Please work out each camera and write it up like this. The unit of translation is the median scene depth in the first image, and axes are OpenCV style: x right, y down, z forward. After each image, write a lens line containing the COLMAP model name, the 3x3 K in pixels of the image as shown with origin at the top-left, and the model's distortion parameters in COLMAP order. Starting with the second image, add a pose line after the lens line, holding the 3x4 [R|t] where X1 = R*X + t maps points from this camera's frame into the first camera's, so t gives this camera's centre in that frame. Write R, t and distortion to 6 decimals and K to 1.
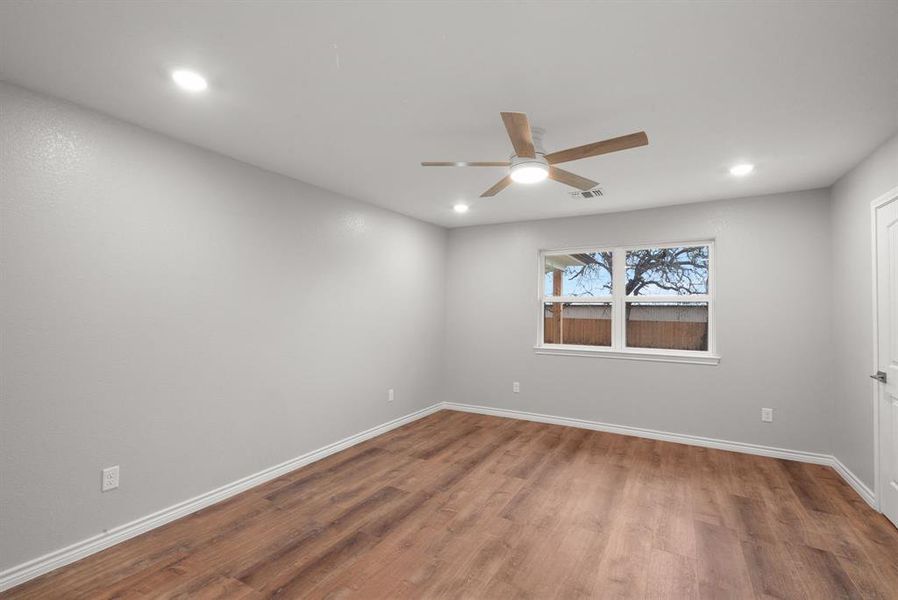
lens RADIAL K [[409.4, 0, 449.0], [0, 409.4, 300.0], [0, 0, 1]] dist [-0.002564, 0.000061]
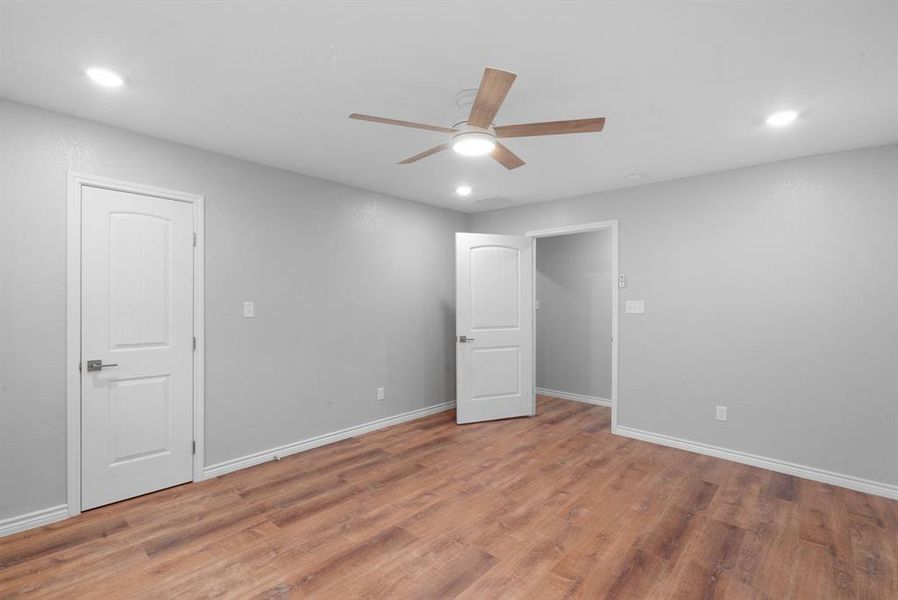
lens RADIAL K [[409.4, 0, 449.0], [0, 409.4, 300.0], [0, 0, 1]] dist [-0.002564, 0.000061]
pose [[-0.975700, -0.014437, 0.218633, 0.050809], [-0.019581, 0.999580, -0.021382, 0.045360], [-0.218233, -0.025143, -0.975573, 1.926768]]
